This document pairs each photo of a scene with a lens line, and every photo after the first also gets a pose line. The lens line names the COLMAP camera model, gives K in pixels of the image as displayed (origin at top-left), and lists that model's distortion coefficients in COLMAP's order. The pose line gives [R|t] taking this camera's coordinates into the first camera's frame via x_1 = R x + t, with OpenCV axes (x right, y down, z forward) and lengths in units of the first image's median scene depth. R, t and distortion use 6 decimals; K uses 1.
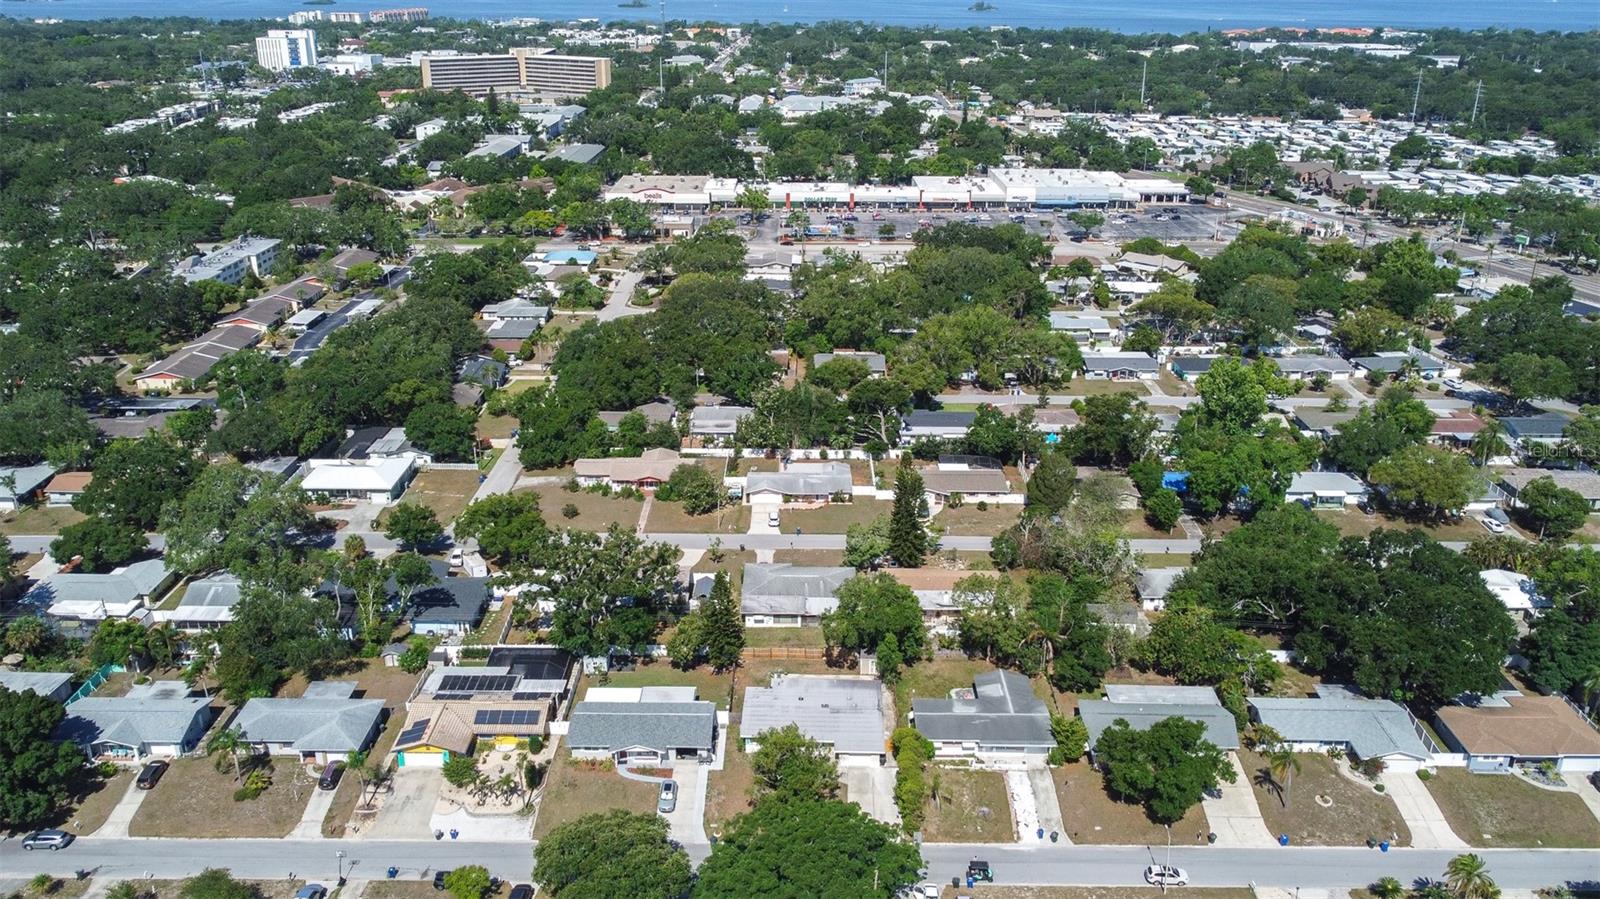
lens RADIAL K [[1245.0, 0, 793.9], [0, 1245.0, 451.1], [0, 0, 1]] dist [-0.000602, -0.003488]
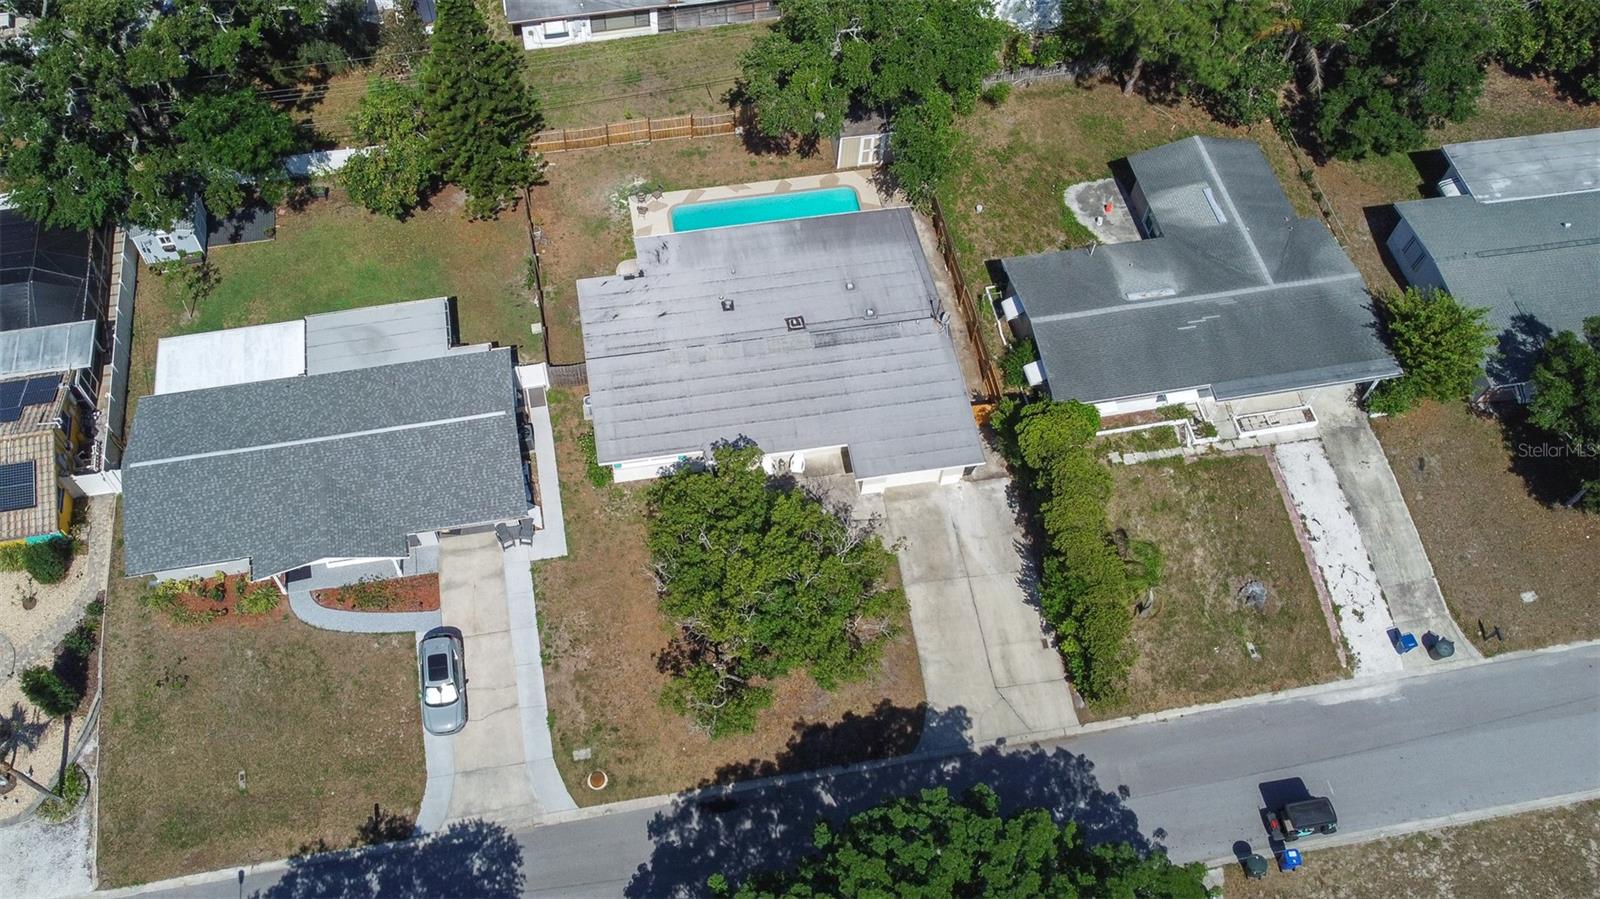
lens RADIAL K [[1333.8, 0, 710.5], [0, 1333.8, 450.8], [0, 0, 1]] dist [-0.000240, -0.010069]
pose [[0.984540, -0.152981, 0.085314, -0.037926], [0.073477, 0.802831, 0.591662, -0.008068], [-0.159006, -0.576246, 0.801659, 0.589307]]
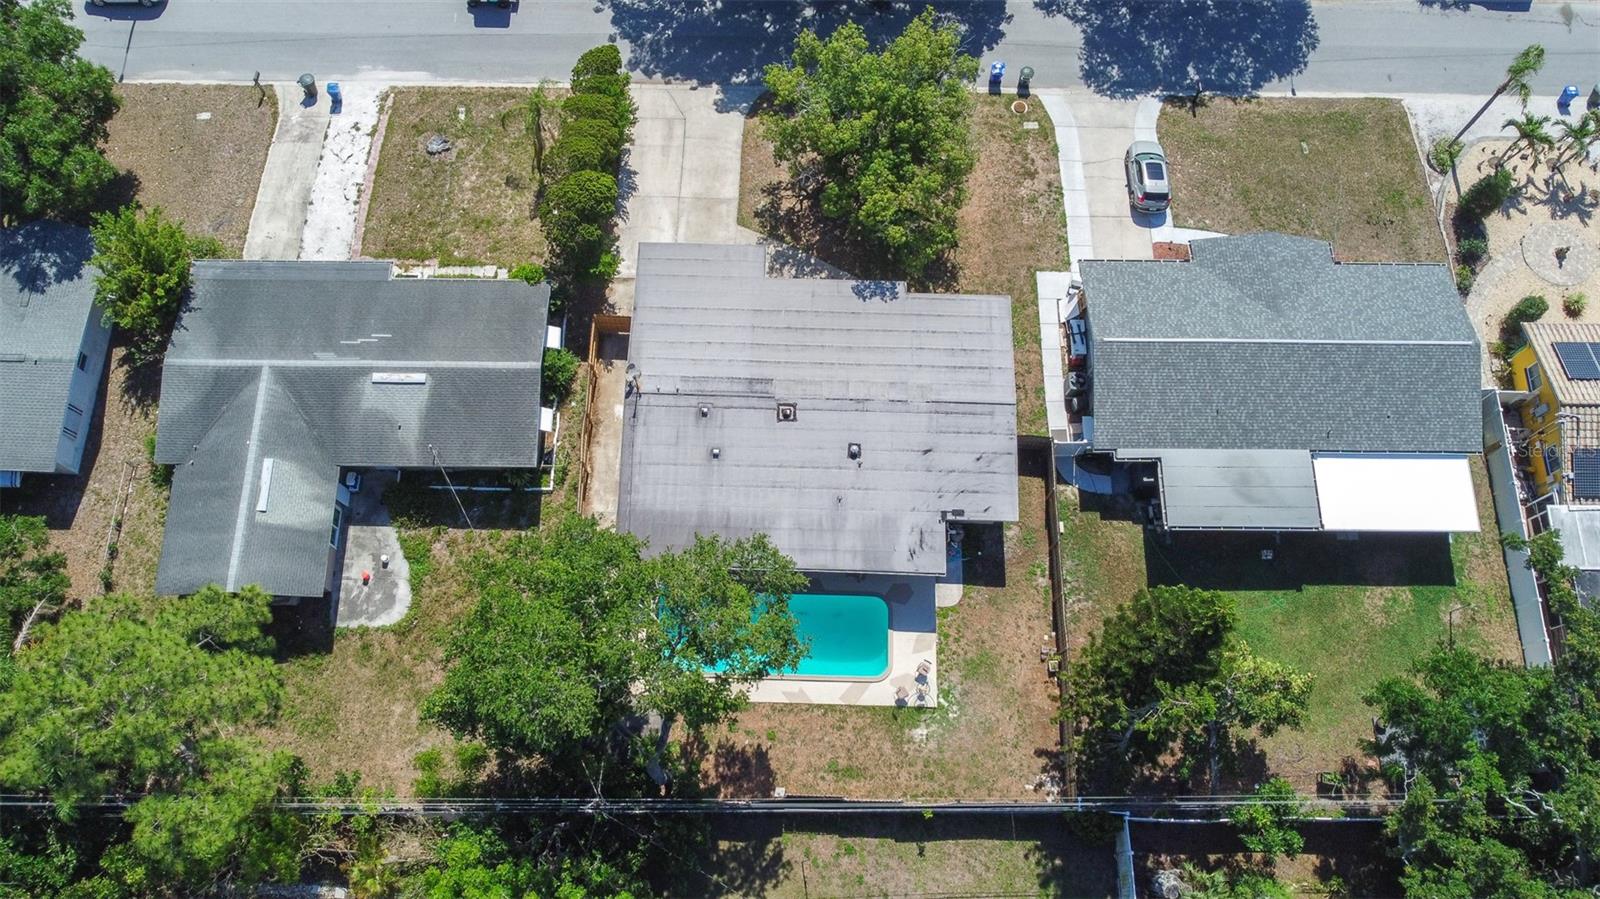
lens RADIAL K [[1209.1, 0, 792.4], [0, 1209.1, 451.0], [0, 0, 1]] dist [-0.001140, -0.005262]
pose [[-0.999846, -0.003043, -0.017261, 0.026514], [-0.017147, -0.034180, 0.999269, -0.126195], [-0.003630, 0.999411, 0.034123, 0.903044]]
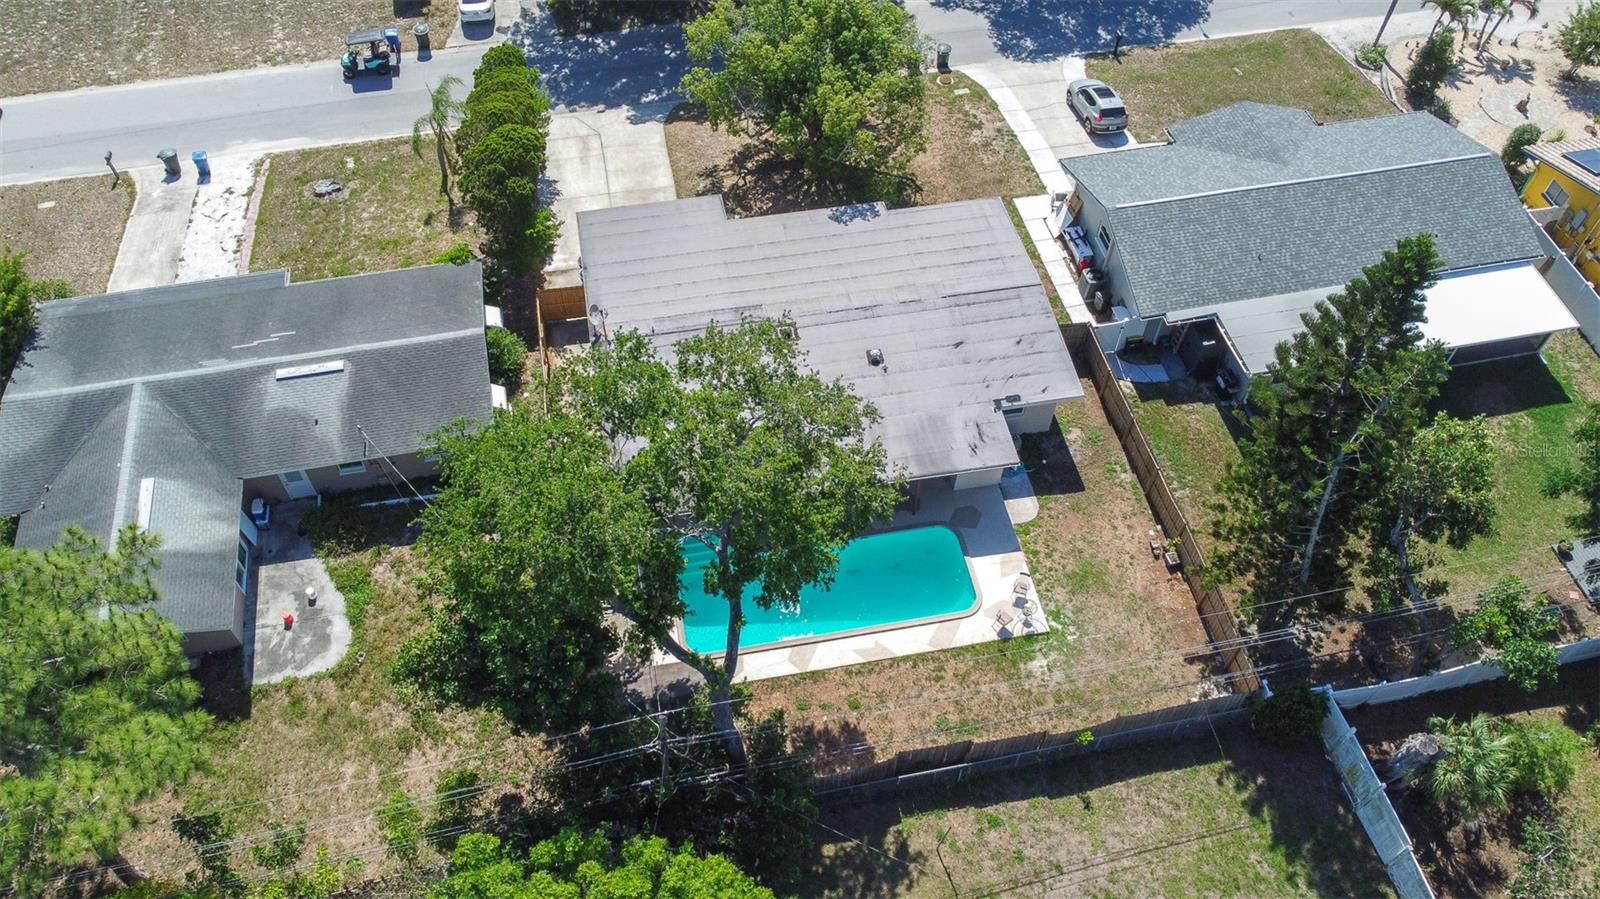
lens RADIAL K [[1211.7, 0, 793.4], [0, 1211.7, 449.0], [0, 0, 1]] dist [-0.003546, -0.000351]
pose [[-0.976552, 0.162328, -0.141409, 0.062346], [-0.093409, 0.272312, 0.957664, -0.059769], [0.193963, 0.948418, -0.250764, 0.993807]]
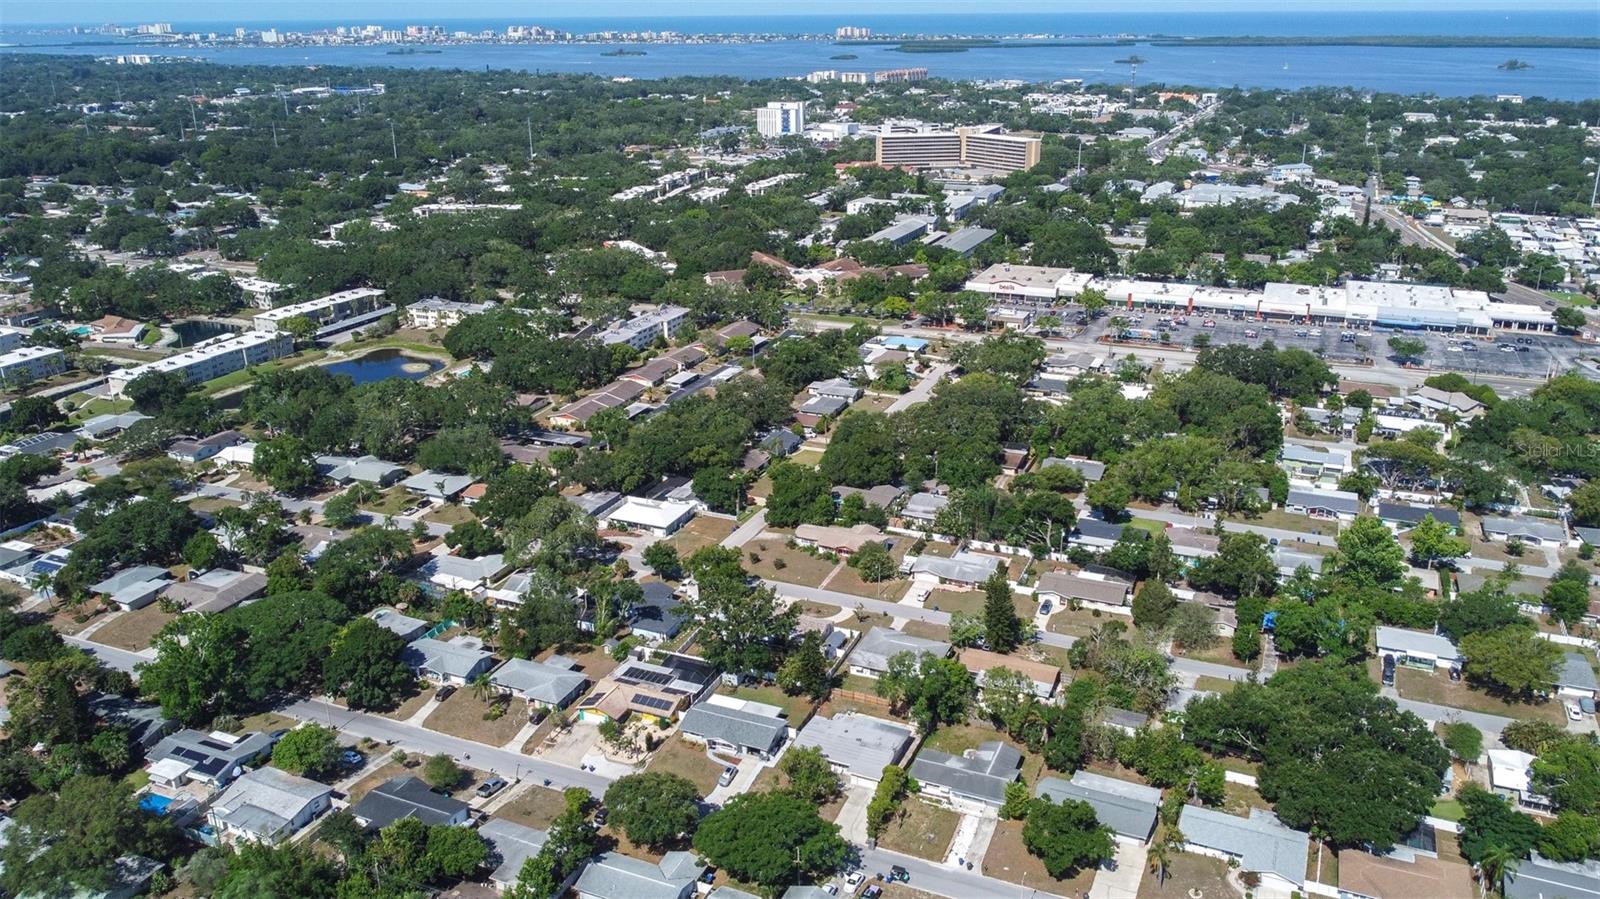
lens RADIAL K [[1211.7, 0, 793.4], [0, 1211.7, 449.0], [0, 0, 1]] dist [-0.003546, -0.000351]
pose [[0.922210, 0.121077, -0.367246, 0.373060], [-0.130045, 0.991508, 0.000326, -0.095987], [0.364167, 0.047458, 0.930124, -0.264122]]
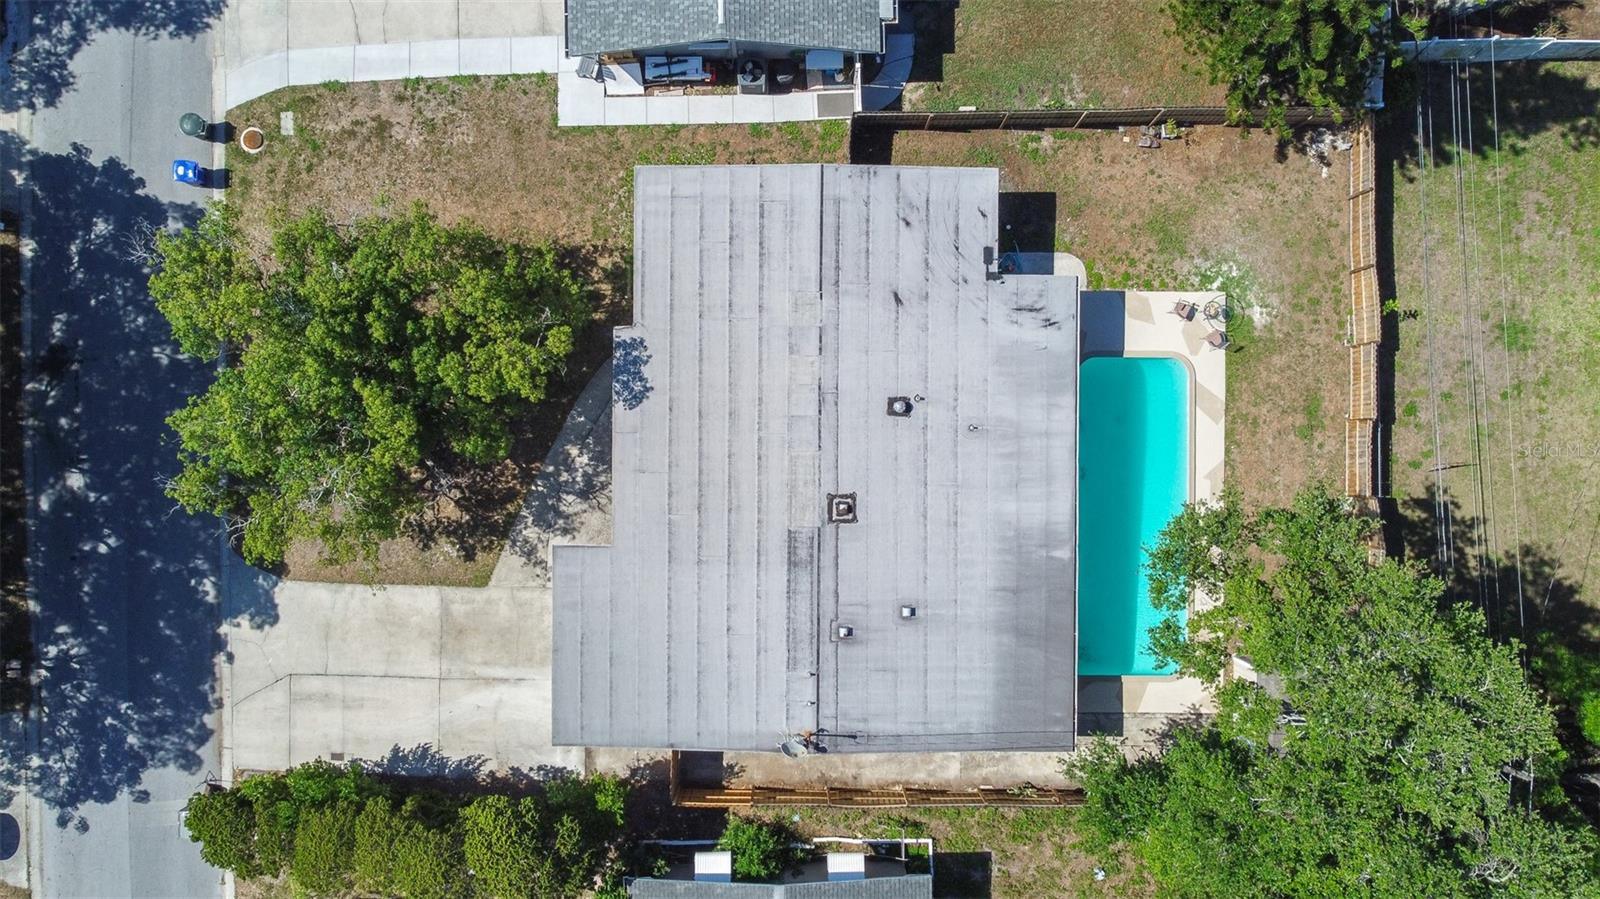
lens RADIAL K [[1236.7, 0, 797.8], [0, 1236.7, 443.7], [0, 0, 1]] dist [-0.000343, 0.003301]
pose [[0.021552, 0.999726, -0.009173, 0.013243], [-0.361216, 0.016342, 0.932339, -0.010102], [0.932233, -0.016780, 0.361469, 0.820230]]
